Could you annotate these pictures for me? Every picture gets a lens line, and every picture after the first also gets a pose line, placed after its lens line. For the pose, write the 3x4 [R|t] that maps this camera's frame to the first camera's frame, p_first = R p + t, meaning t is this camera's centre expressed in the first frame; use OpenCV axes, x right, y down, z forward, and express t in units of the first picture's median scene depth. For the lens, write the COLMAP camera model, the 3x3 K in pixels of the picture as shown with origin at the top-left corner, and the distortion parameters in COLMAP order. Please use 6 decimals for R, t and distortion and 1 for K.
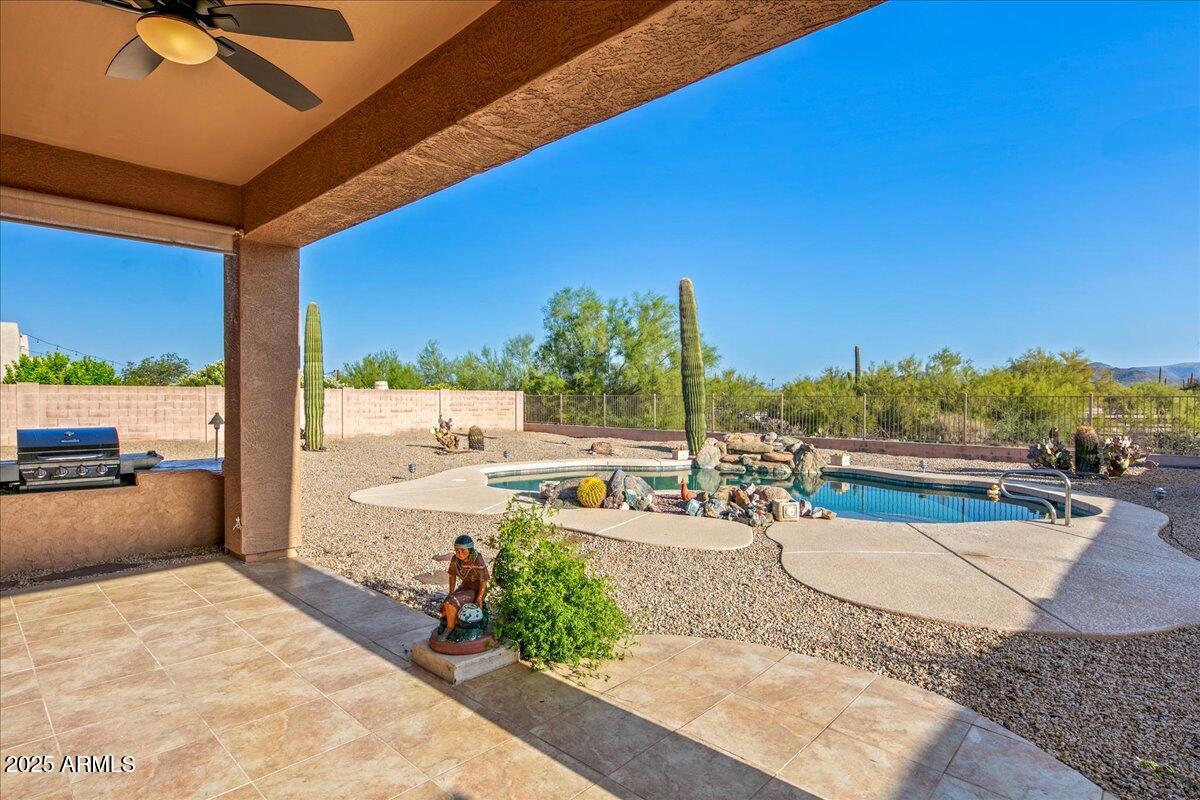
lens RADIAL K [[608.7, 0, 599.1], [0, 608.7, 413.4], [0, 0, 1]] dist [0.001336, 0.000031]
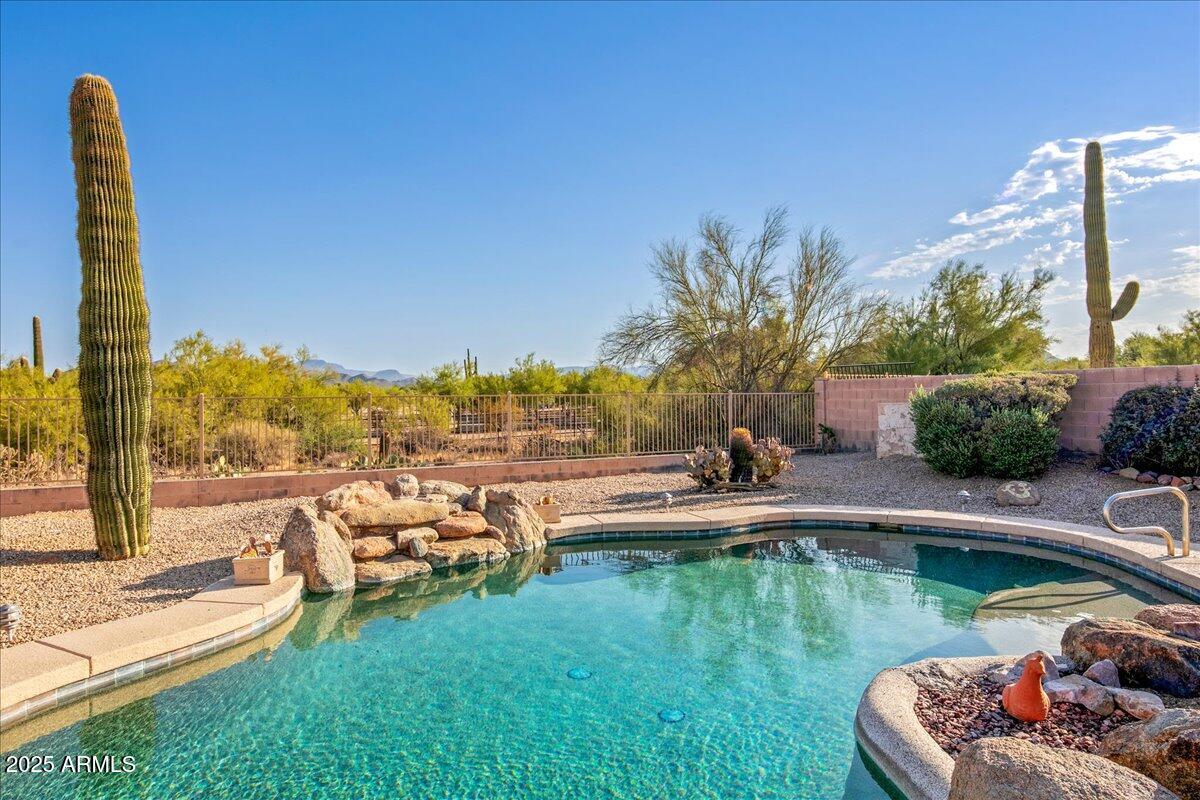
lens RADIAL K [[718.9, 0, 600.0], [0, 718.9, 400.0], [0, 0, 1]] dist [-0.000616, -0.000348]
pose [[0.352417, -0.010739, 0.935781, -0.157633], [0.033002, 0.999455, -0.000959, -0.018448], [-0.935261, 0.031221, 0.352579, 0.571354]]
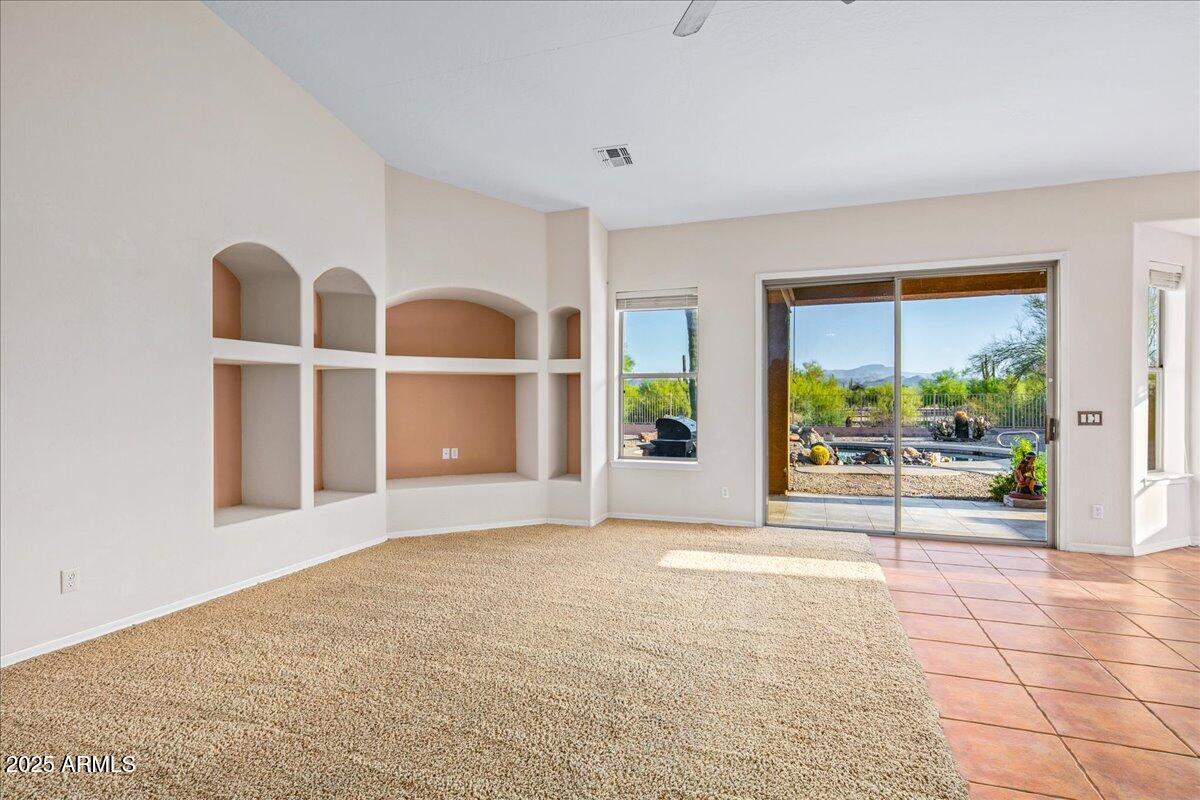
lens RADIAL K [[592.1, 0, 600.0], [0, 592.1, 400.0], [0, 0, 1]] dist [0.003466, 0.000614]
pose [[0.920150, -0.008443, 0.391475, -0.549294], [0.017855, 0.999632, -0.020407, 0.002961], [-0.391159, 0.025768, 0.919962, -0.098480]]
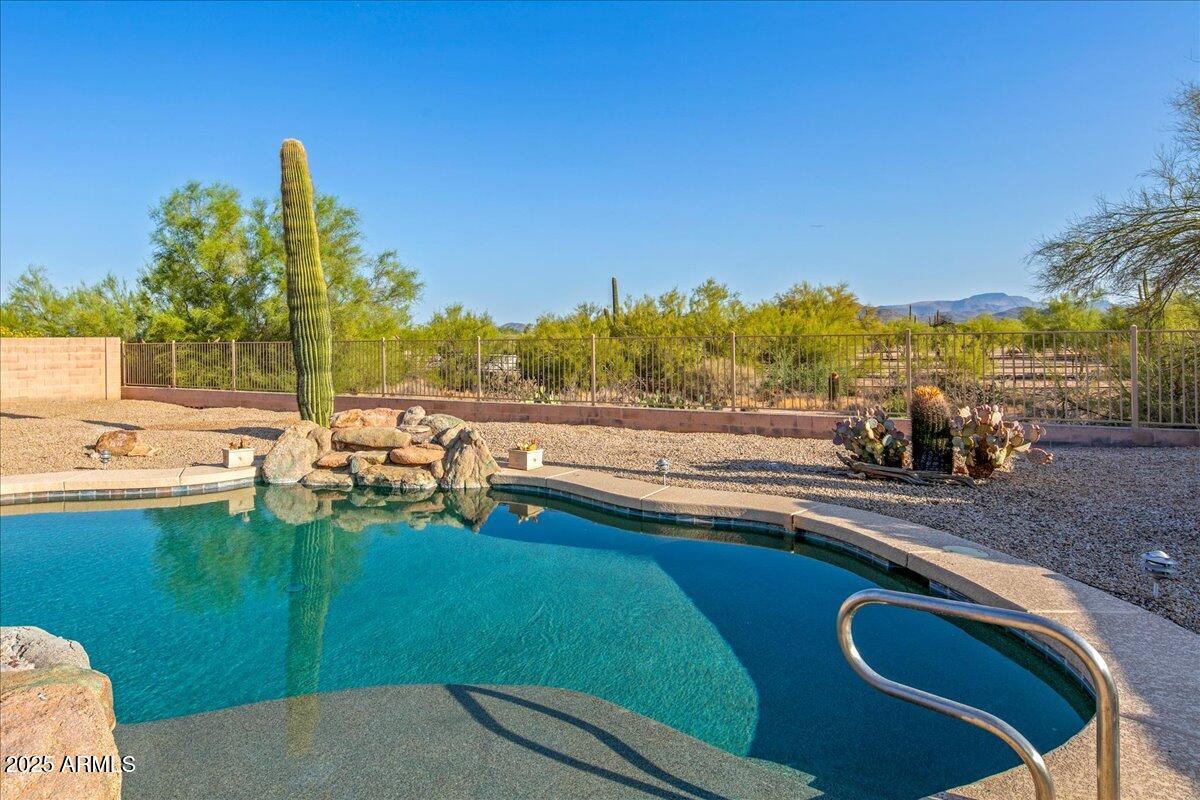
lens RADIAL K [[690.1, 0, 503.6], [0, 690.1, 342.0], [0, 0, 1]] dist [0.003268, 0.000174]
pose [[0.976018, -0.015061, 0.217169, 0.194955], [0.020739, 0.999499, -0.023888, -0.009282], [-0.216701, 0.027819, 0.975842, 0.321448]]
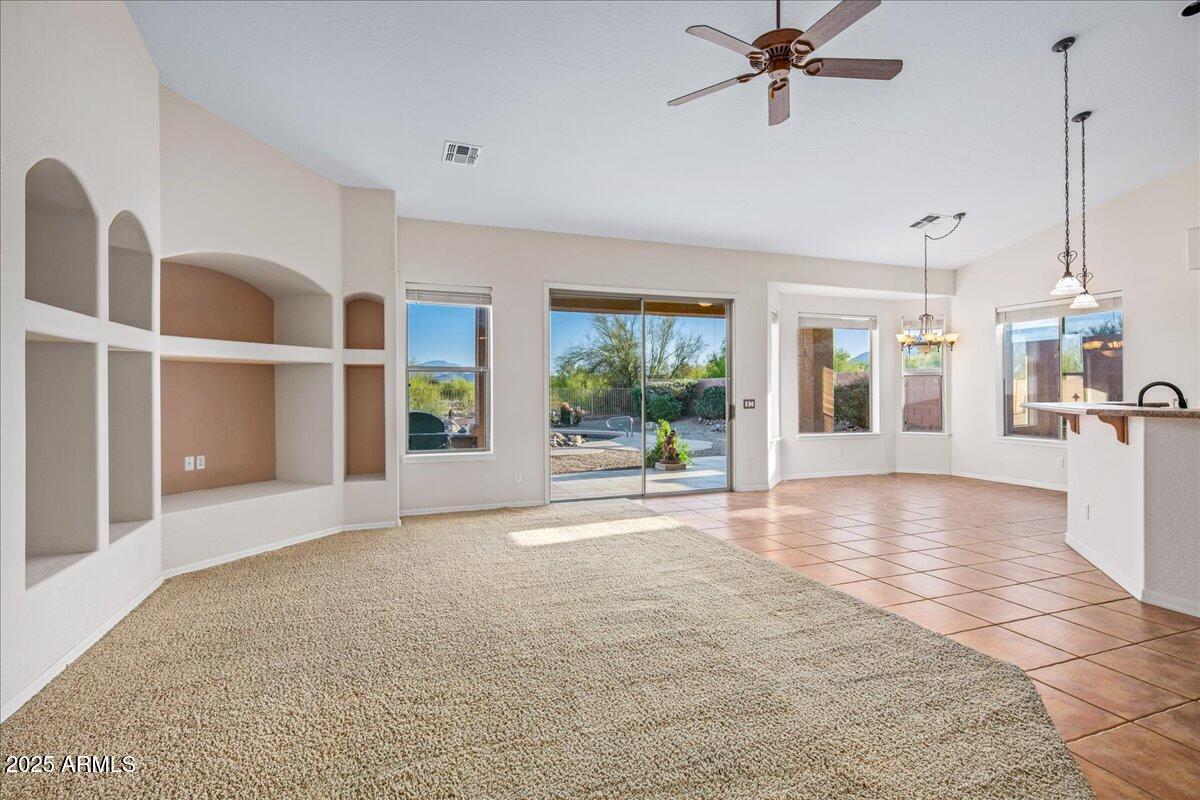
lens RADIAL K [[591.0, 0, 603.2], [0, 591.0, 390.9], [0, 0, 1]] dist [-0.002011, -0.000516]
pose [[0.445159, -0.006785, 0.895426, -0.671604], [0.031125, 0.999484, -0.007900, 0.000288], [-0.894911, 0.031386, 0.445140, -0.020483]]
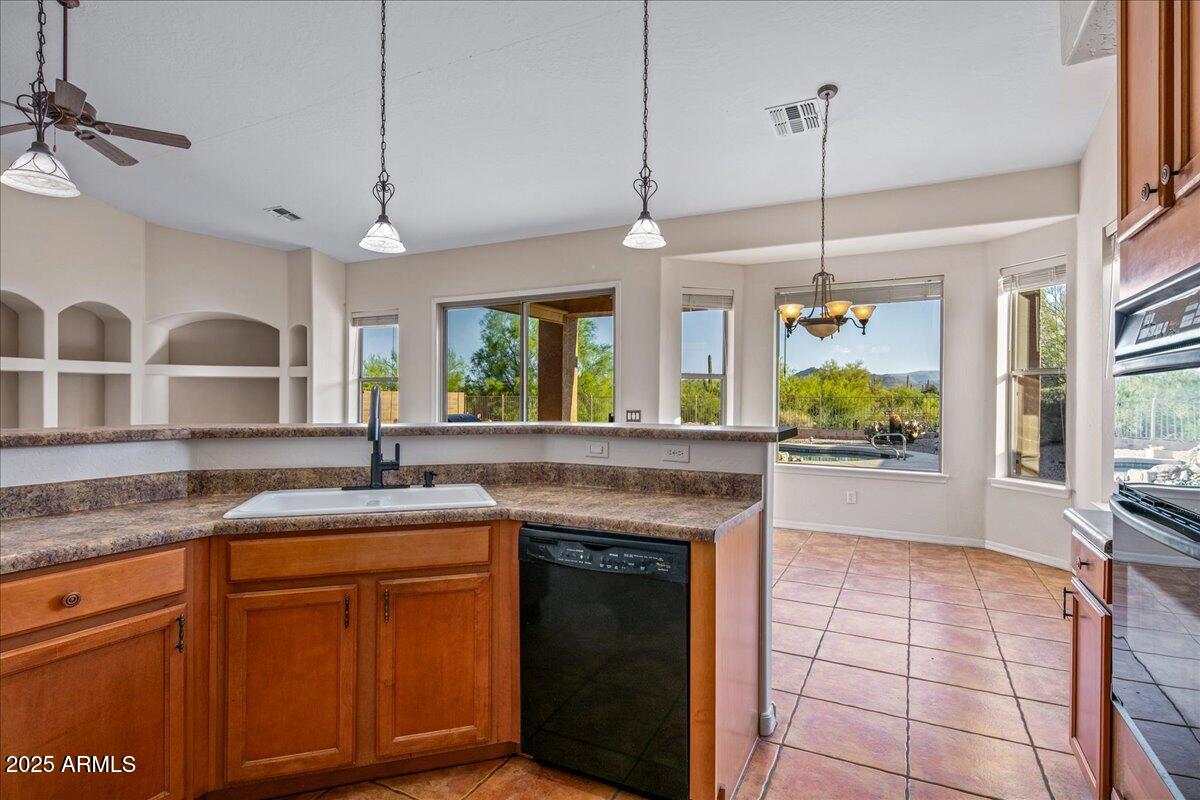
lens RADIAL K [[604.1, 0, 600.0], [0, 604.1, 400.0], [0, 0, 1]] dist [-0.001042, -0.000001]
pose [[0.961836, -0.000252, 0.273625, -0.320371], [0.006720, 0.999720, -0.022701, 0.009058], [-0.273542, 0.023674, 0.961569, -0.280763]]
